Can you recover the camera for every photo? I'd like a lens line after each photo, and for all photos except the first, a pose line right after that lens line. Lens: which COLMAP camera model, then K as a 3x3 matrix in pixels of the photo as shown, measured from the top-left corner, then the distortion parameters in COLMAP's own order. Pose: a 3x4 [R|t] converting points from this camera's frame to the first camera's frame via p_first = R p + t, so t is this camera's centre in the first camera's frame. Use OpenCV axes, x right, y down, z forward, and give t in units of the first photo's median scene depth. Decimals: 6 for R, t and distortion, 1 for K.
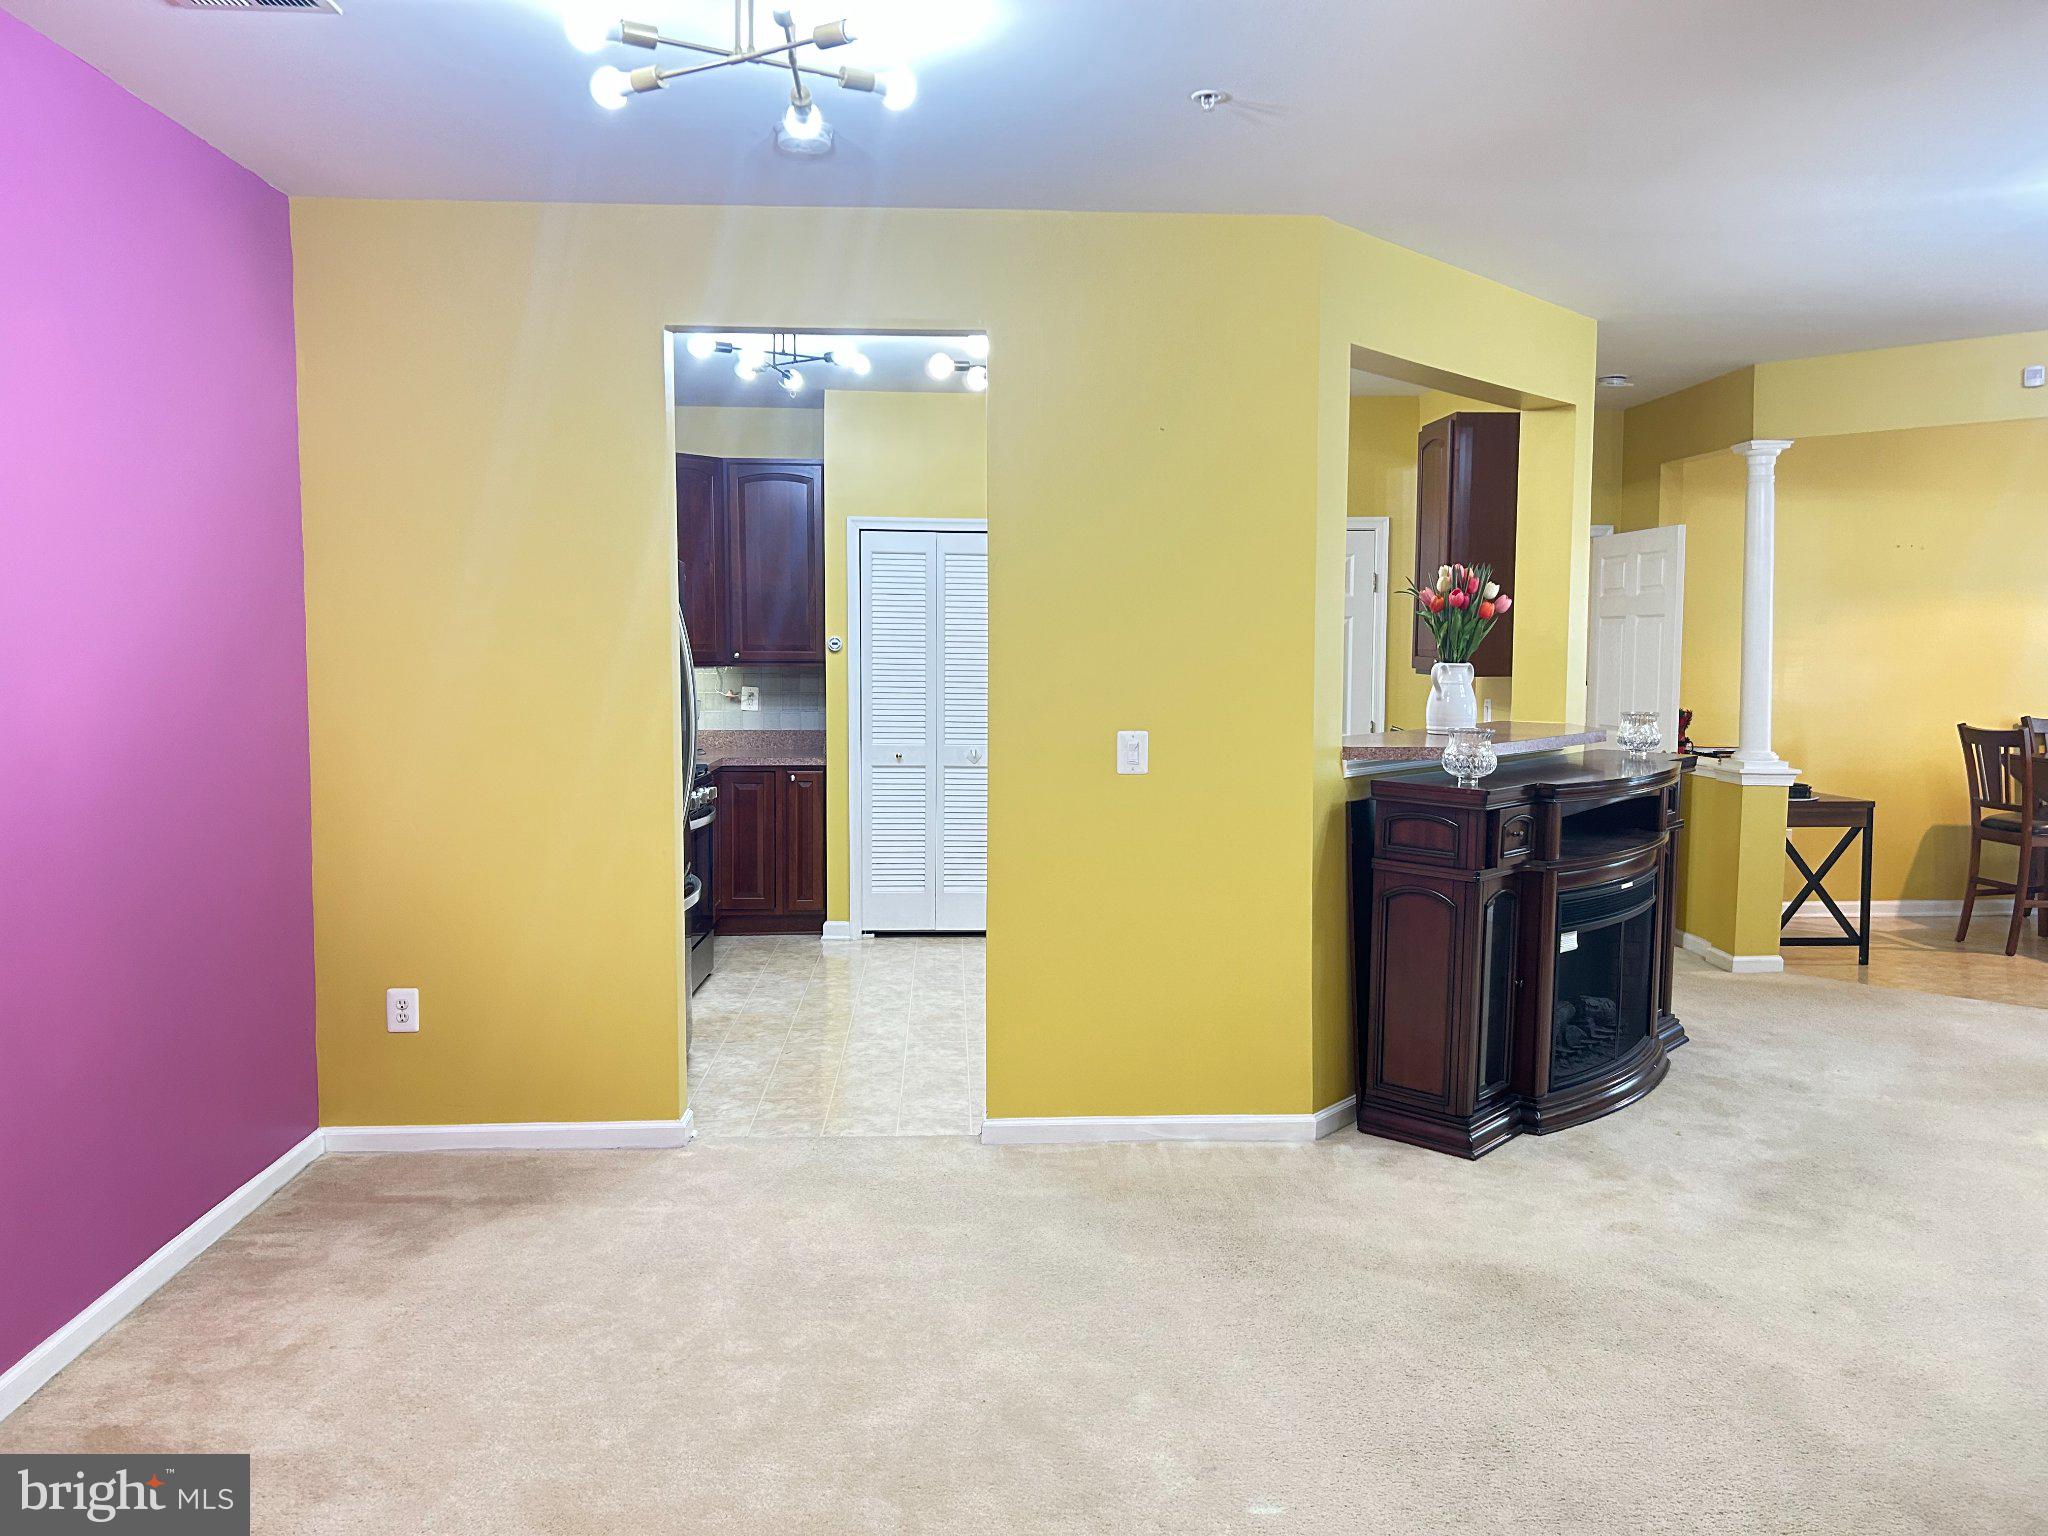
lens RADIAL K [[1530.7, 0, 1018.8], [0, 1530.7, 760.4], [0, 0, 1]] dist [0.056765, -0.070994]
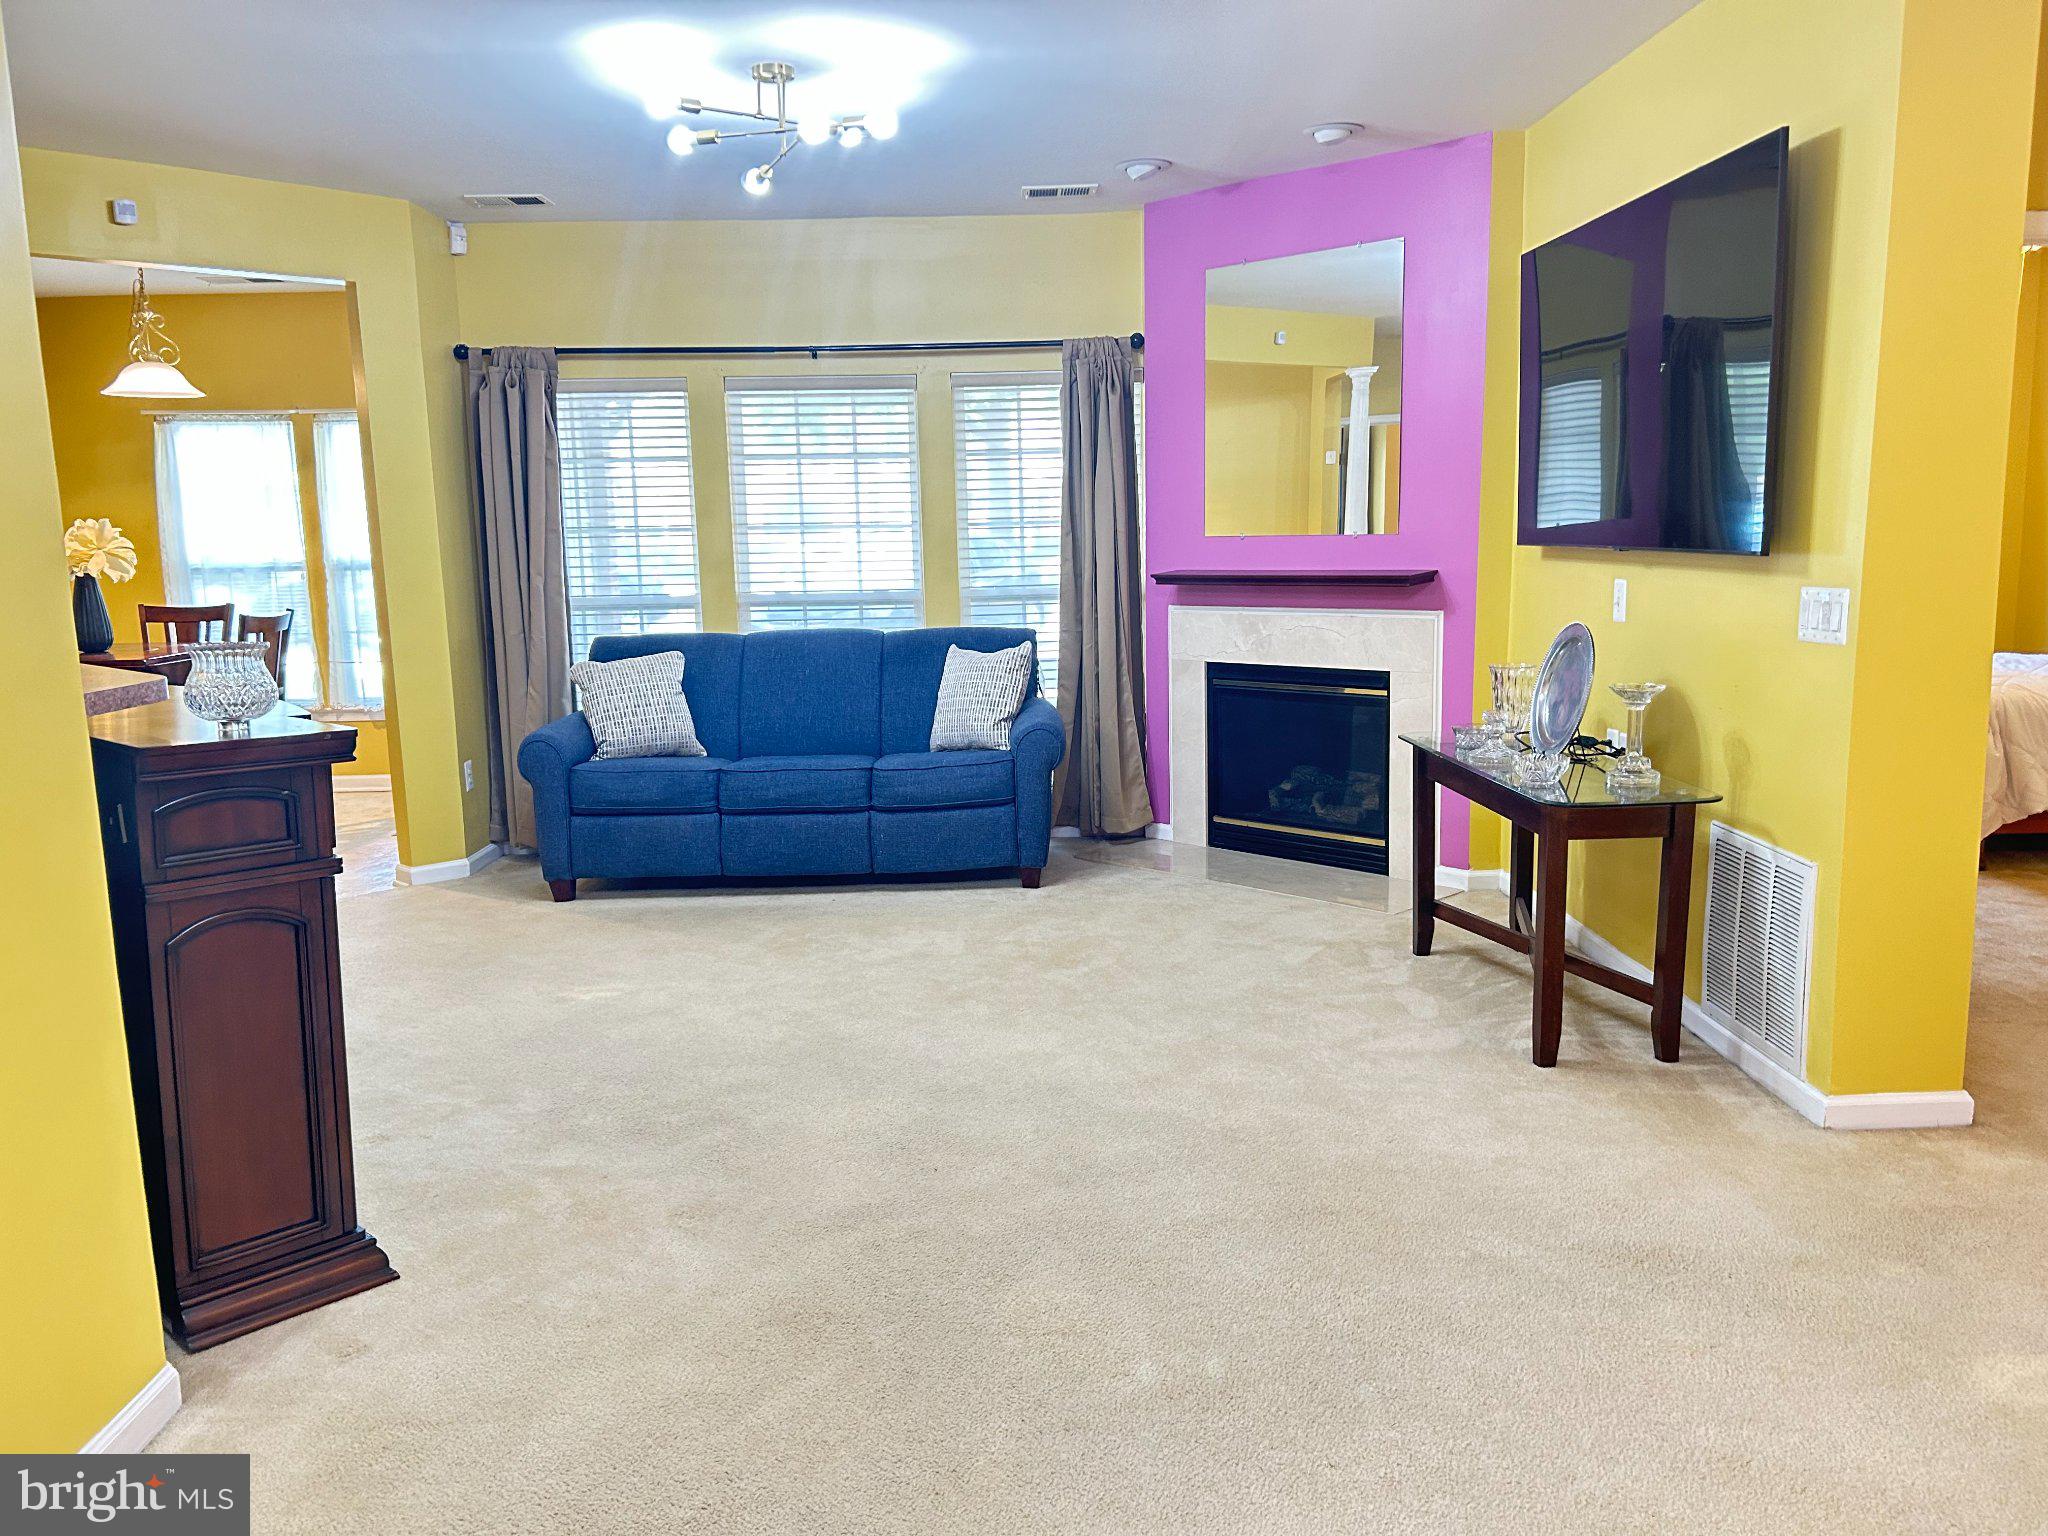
lens RADIAL K [[1530.7, 0, 1023.6], [0, 1530.7, 761.8], [0, 0, 1]] dist [0.056765, -0.070994]
pose [[0.020087, -0.155001, 0.987710, -0.297176], [0.098742, 0.983387, 0.152314, -0.033855], [-0.994910, 0.094469, 0.035058, 0.618311]]
